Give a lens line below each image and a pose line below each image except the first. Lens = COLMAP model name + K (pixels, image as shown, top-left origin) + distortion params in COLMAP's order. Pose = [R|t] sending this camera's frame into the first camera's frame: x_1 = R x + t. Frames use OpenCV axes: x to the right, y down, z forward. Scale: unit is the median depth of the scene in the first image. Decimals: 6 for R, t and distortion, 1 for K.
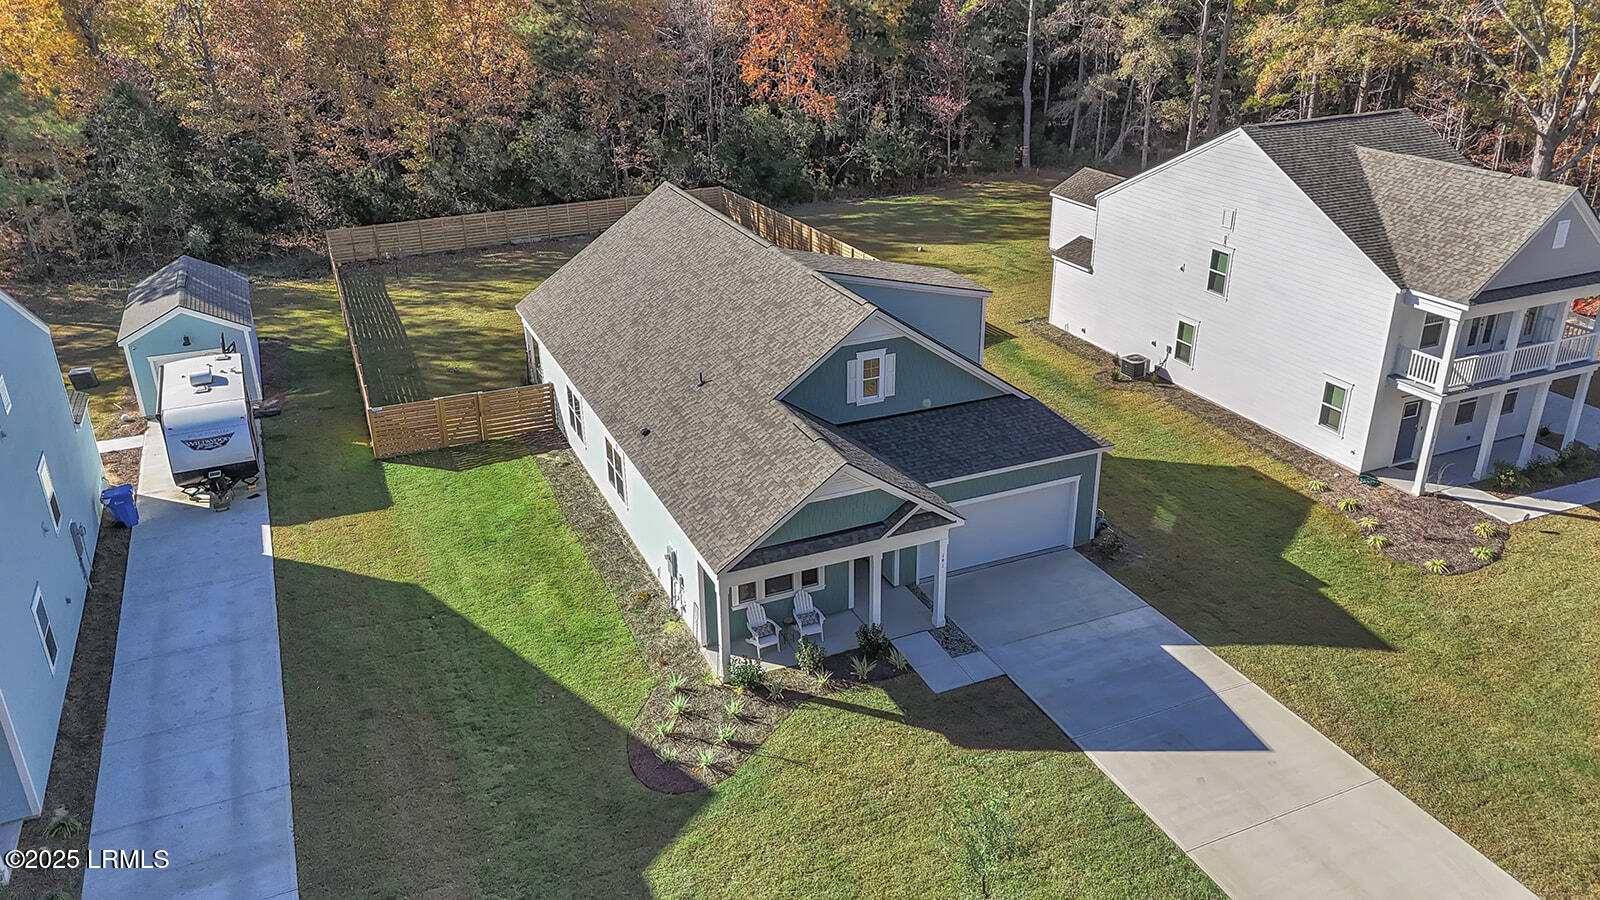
lens RADIAL K [[1180.4, 0, 803.1], [0, 1180.4, 445.5], [0, 0, 1]] dist [0.085200, -0.070546]
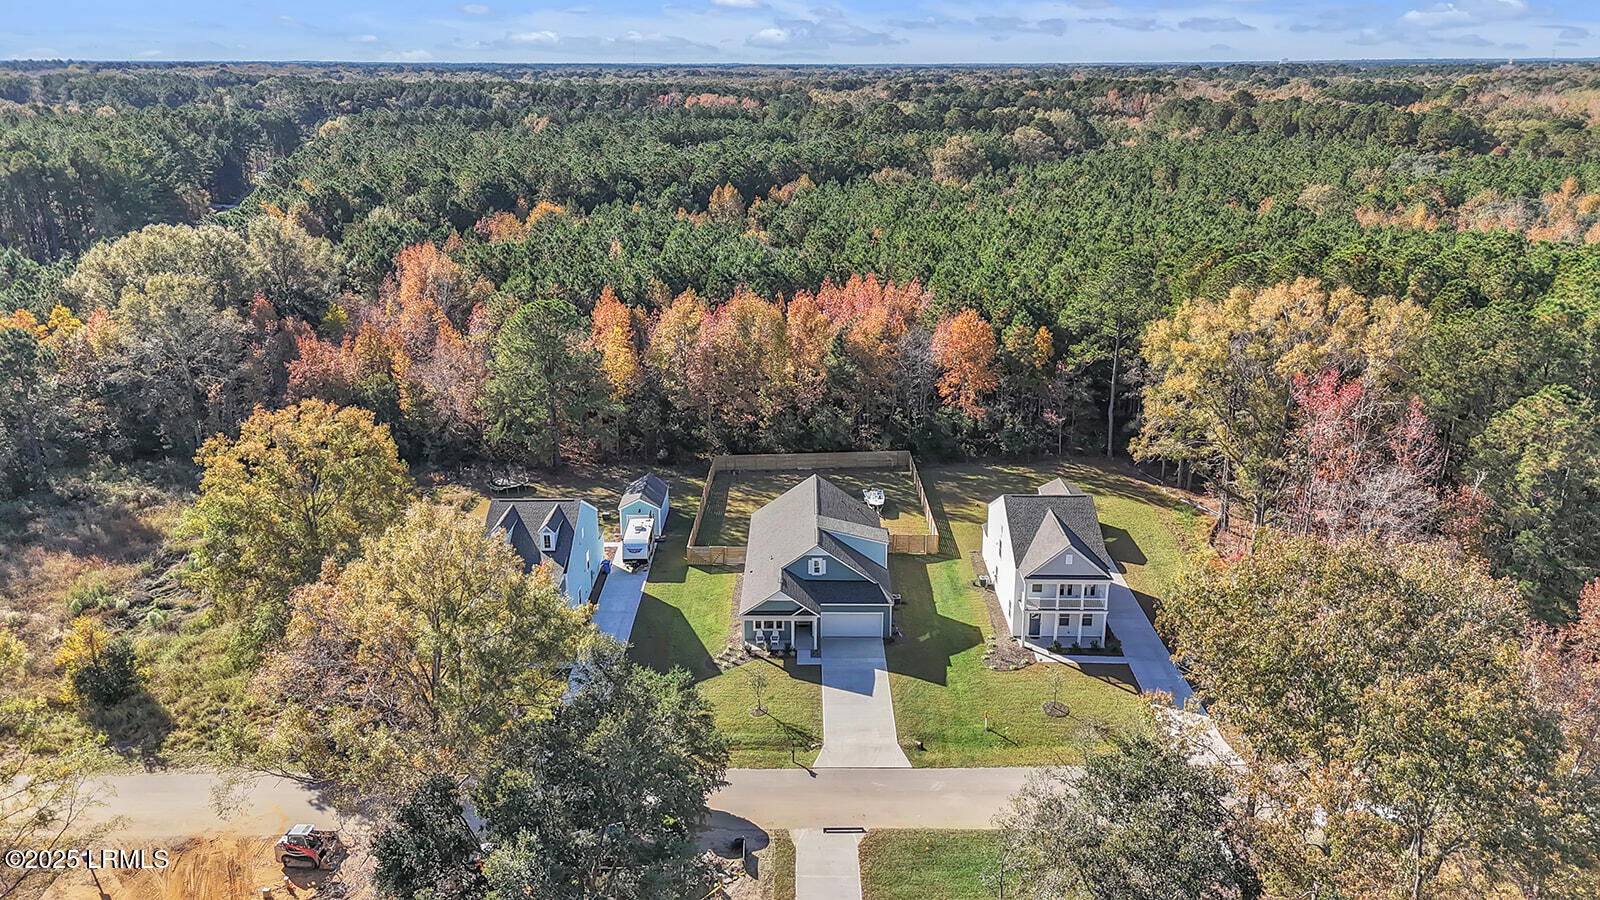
lens RADIAL K [[1179.4, 0, 791.9], [0, 1179.4, 447.1], [0, 0, 1]] dist [0.118320, -0.000120]
pose [[0.911068, 0.130883, -0.390928, 1.039667], [-0.171635, 0.982597, -0.071025, -0.120621], [0.374829, 0.131806, 0.917677, -1.690259]]
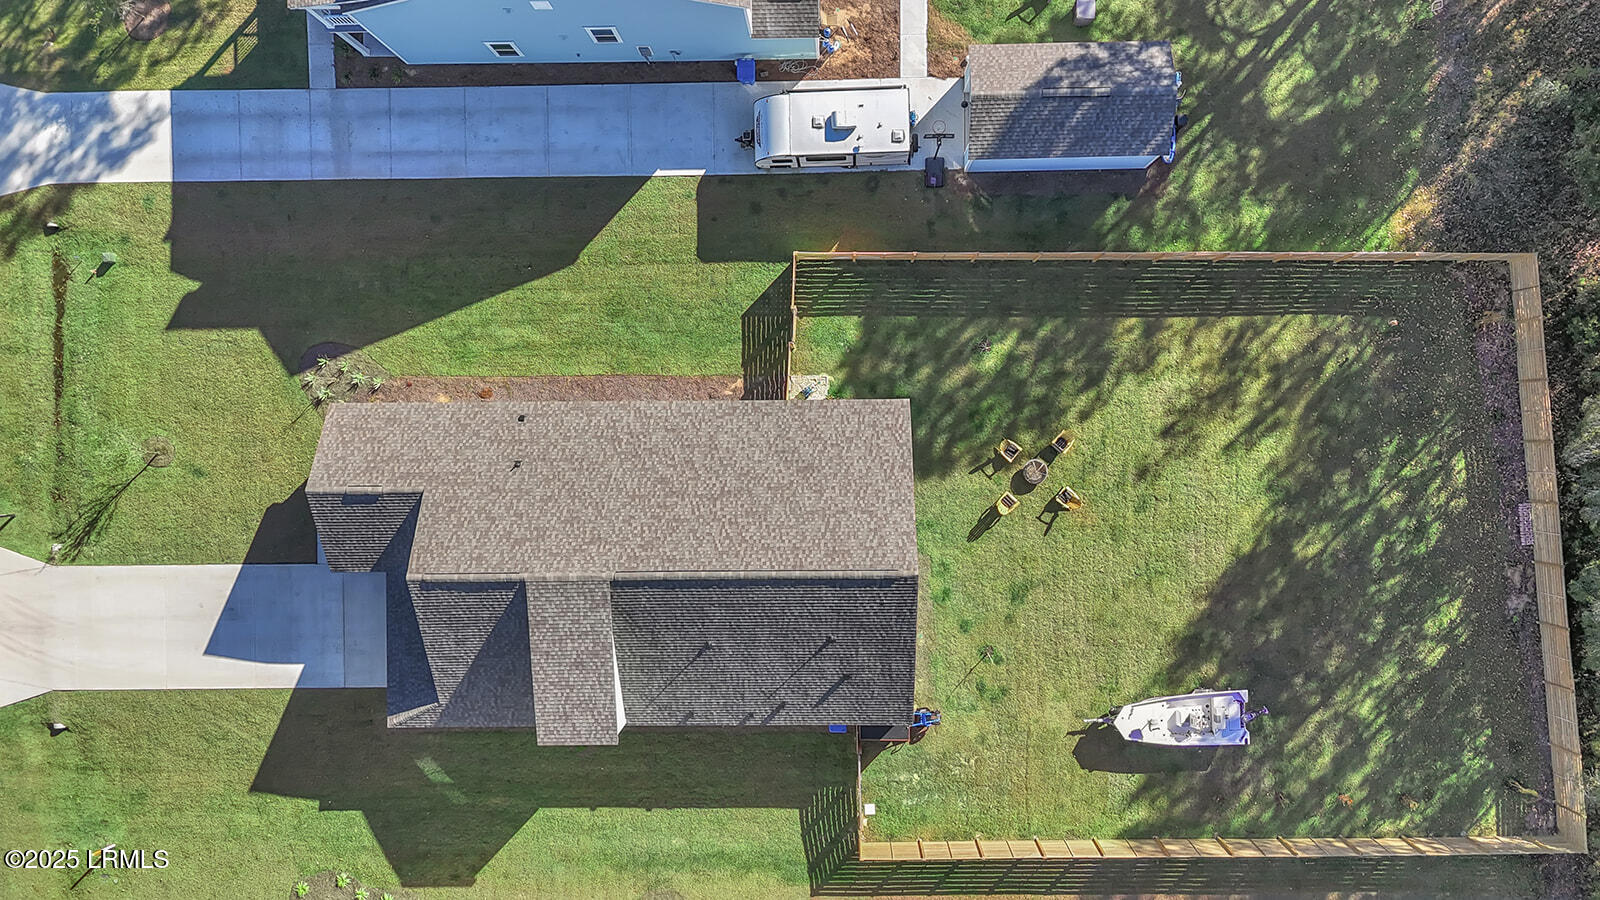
lens RADIAL K [[1180.4, 0, 803.1], [0, 1180.4, 445.5], [0, 0, 1]] dist [0.085200, -0.070546]
pose [[-0.397416, 0.916869, 0.037580, -0.265146], [-0.341523, -0.185796, 0.921326, -1.291348], [0.851717, 0.353315, 0.386970, 0.698260]]
